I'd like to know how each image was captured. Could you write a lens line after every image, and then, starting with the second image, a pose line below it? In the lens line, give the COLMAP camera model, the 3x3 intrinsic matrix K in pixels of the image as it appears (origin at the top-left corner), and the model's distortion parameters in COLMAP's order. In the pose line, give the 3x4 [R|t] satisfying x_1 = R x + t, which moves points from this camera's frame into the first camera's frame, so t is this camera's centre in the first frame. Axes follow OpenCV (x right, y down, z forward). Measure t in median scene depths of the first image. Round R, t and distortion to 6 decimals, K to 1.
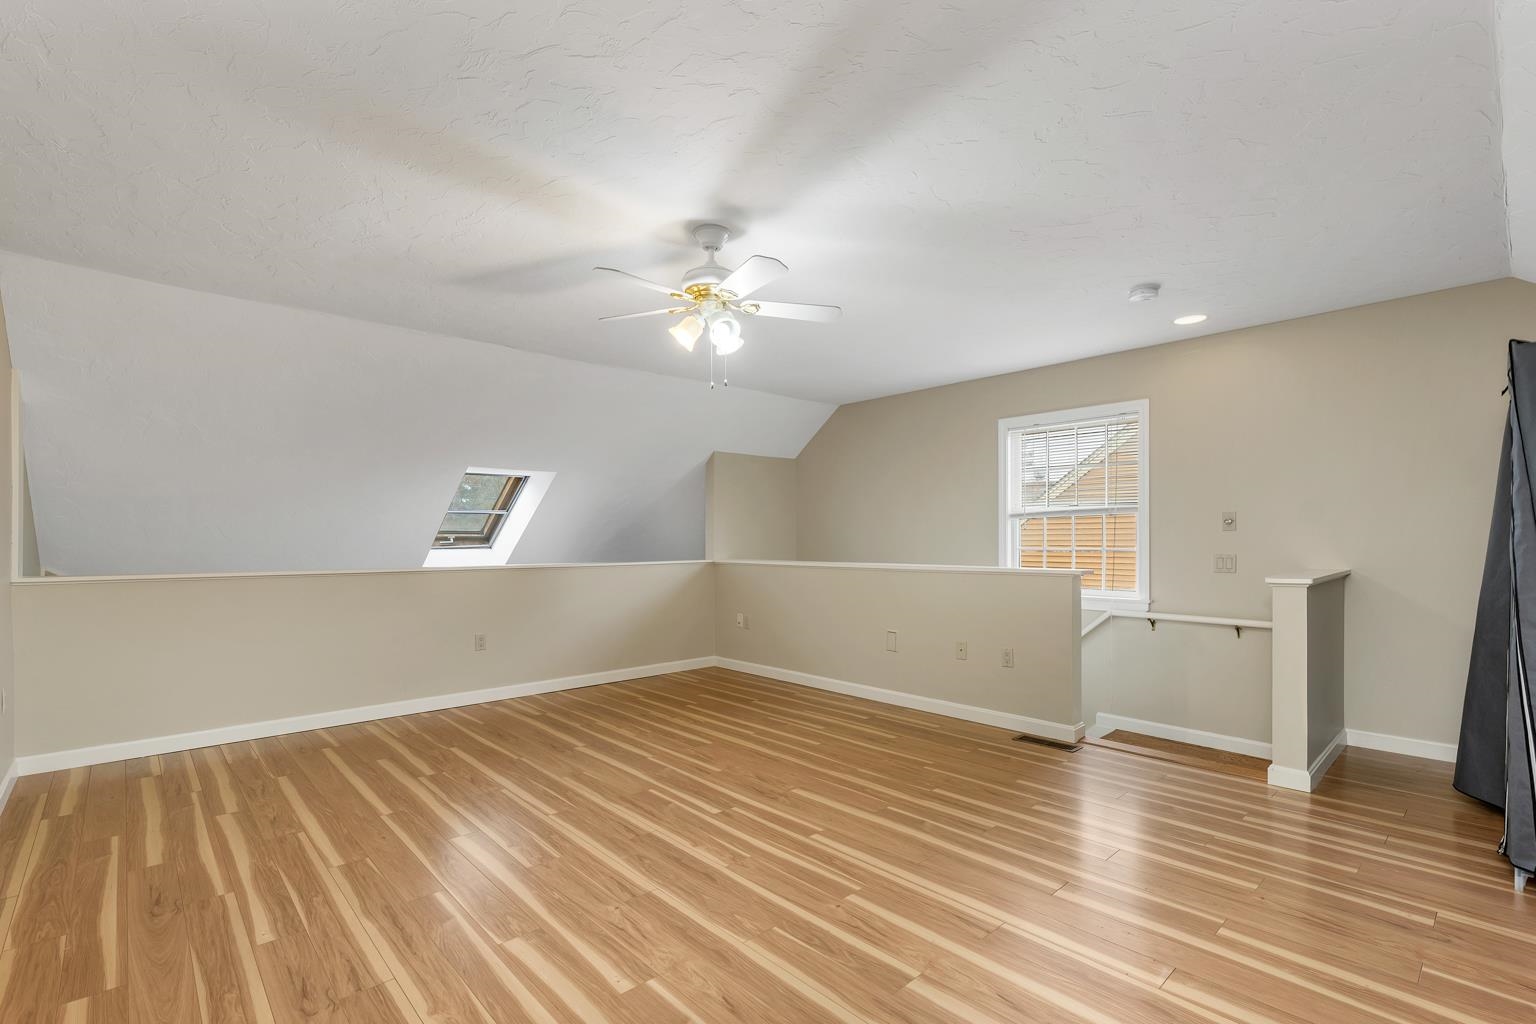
lens RADIAL K [[686.8, 0, 757.8], [0, 686.8, 523.7], [0, 0, 1]] dist [-0.003158, 0.000079]
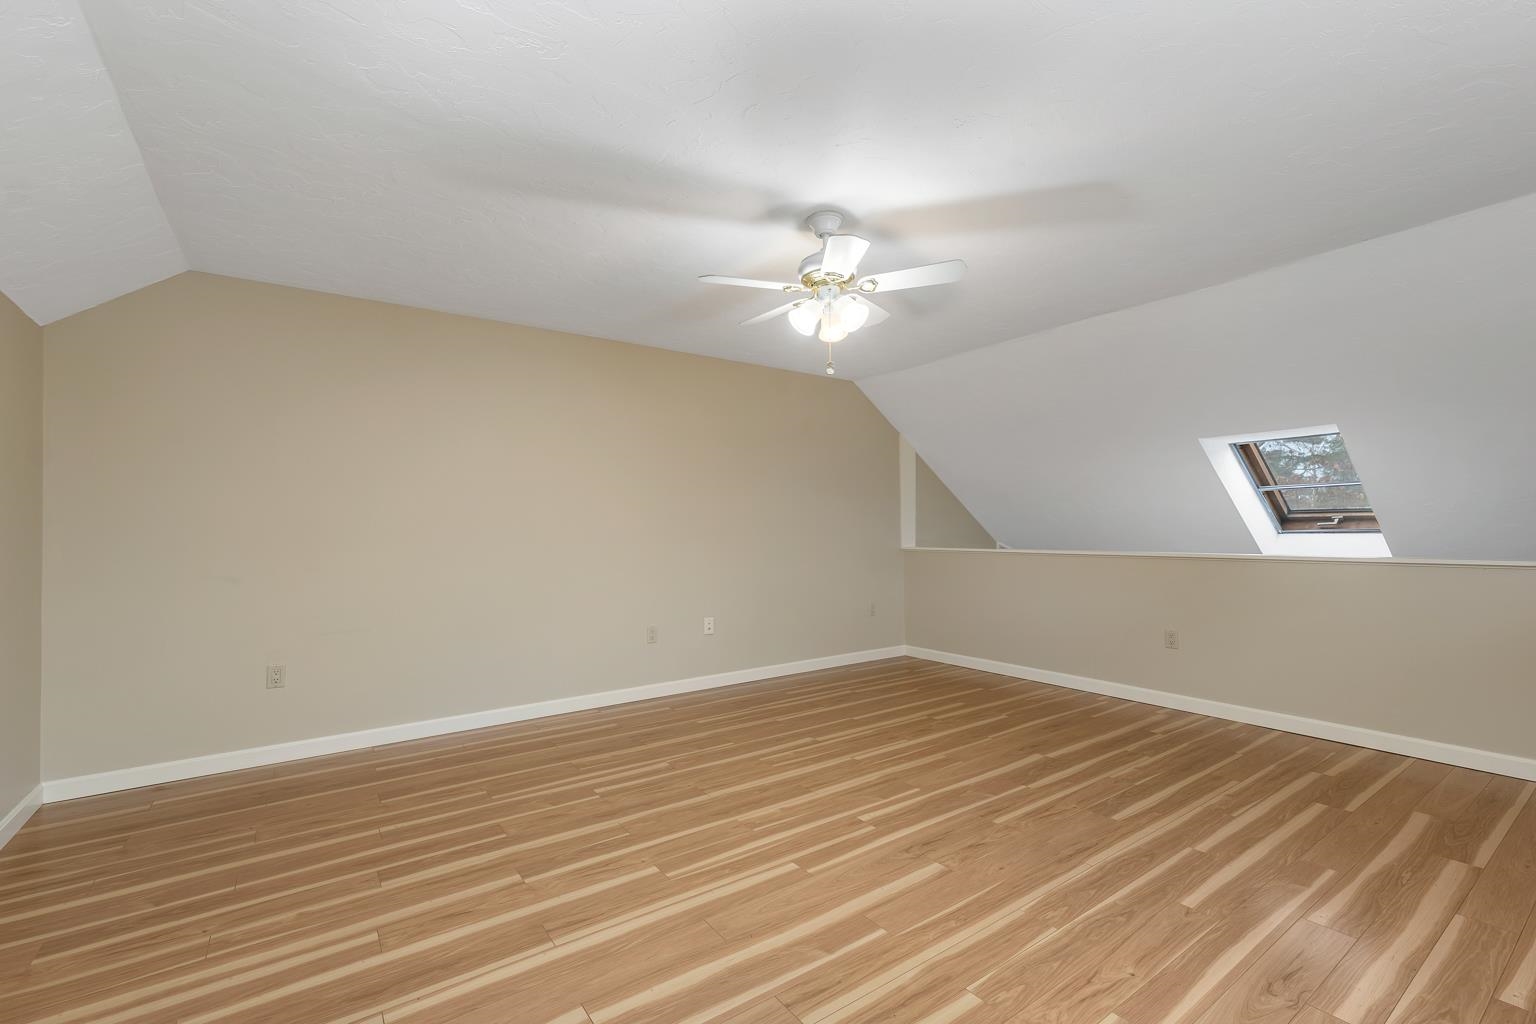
lens RADIAL K [[663.3, 0, 767.6], [0, 663.3, 520.9], [0, 0, 1]] dist [0.003777, 0.000082]
pose [[-0.113744, -0.007058, -0.993485, 0.796250], [0.036204, 0.999281, -0.011244, 0.015131], [0.992850, -0.037247, -0.113407, 0.912666]]
